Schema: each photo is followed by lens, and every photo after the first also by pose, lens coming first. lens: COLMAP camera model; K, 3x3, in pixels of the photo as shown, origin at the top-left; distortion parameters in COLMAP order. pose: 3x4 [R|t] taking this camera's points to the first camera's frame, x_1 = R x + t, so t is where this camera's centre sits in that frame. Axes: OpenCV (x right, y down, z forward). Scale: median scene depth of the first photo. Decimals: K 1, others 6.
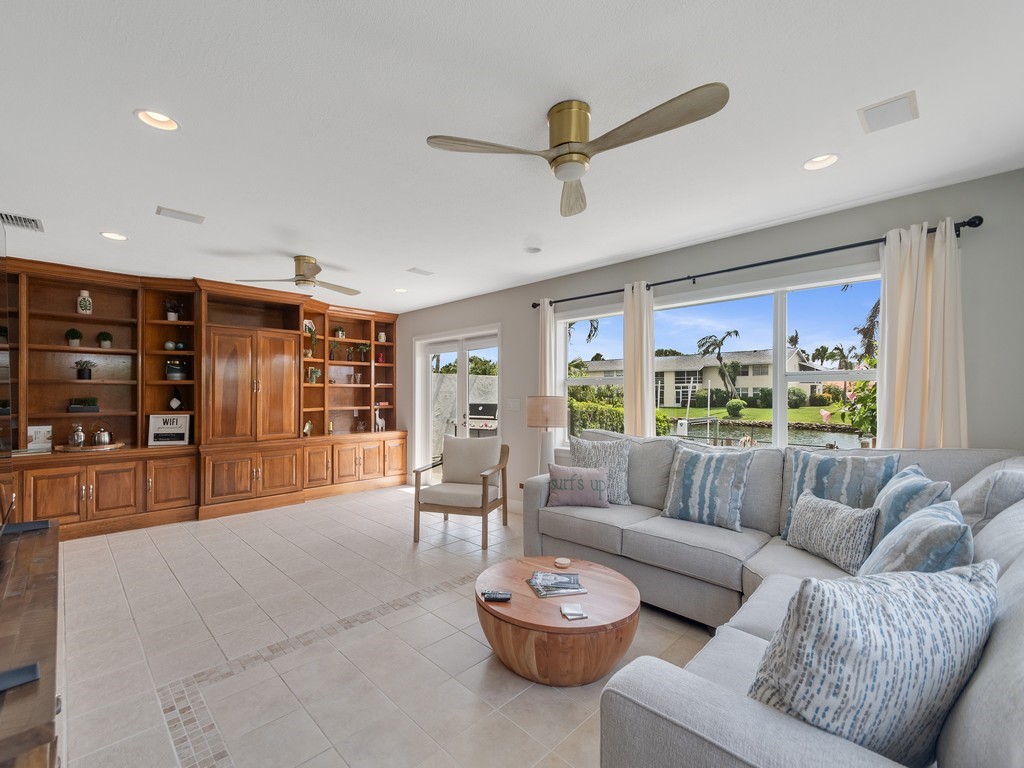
lens RADIAL K [[449.3, 0, 482.7], [0, 449.3, 392.8], [0, 0, 1]] dist [0.003368, 0.000243]
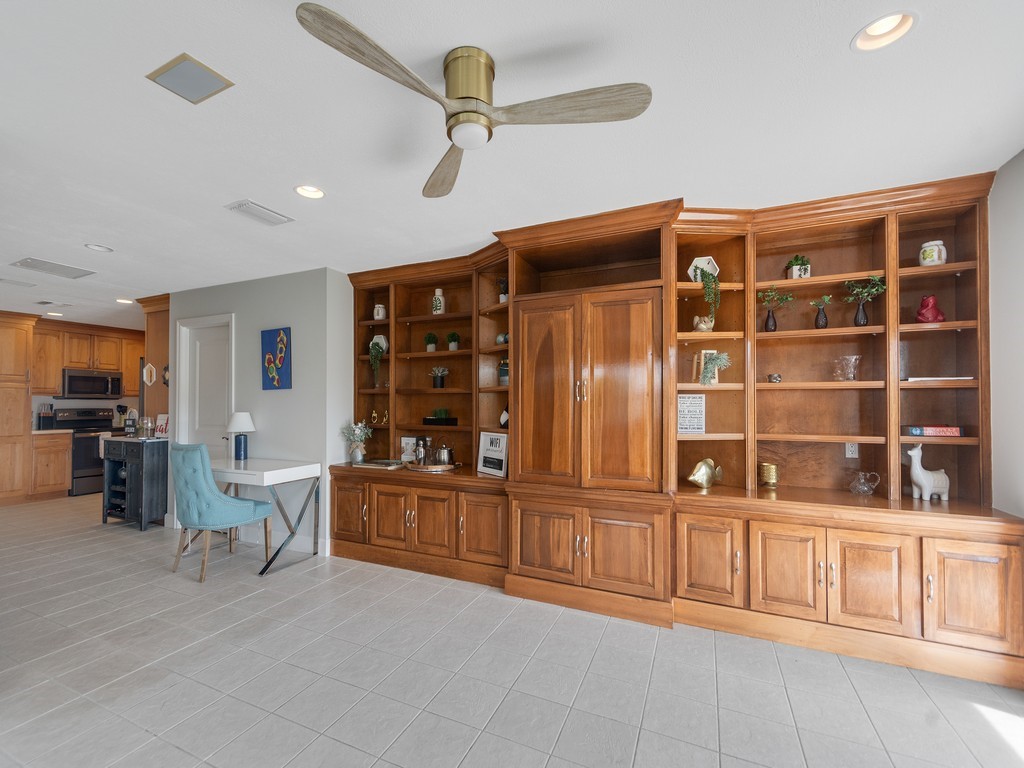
lens RADIAL K [[450.6, 0, 493.9], [0, 450.6, 396.4], [0, 0, 1]] dist [0.004547, 0.000273]
pose [[0.365454, -0.012868, -0.930740, -0.009810], [0.003298, 0.999916, -0.012530, -0.001135], [0.930823, 0.001509, 0.365466, 0.666803]]
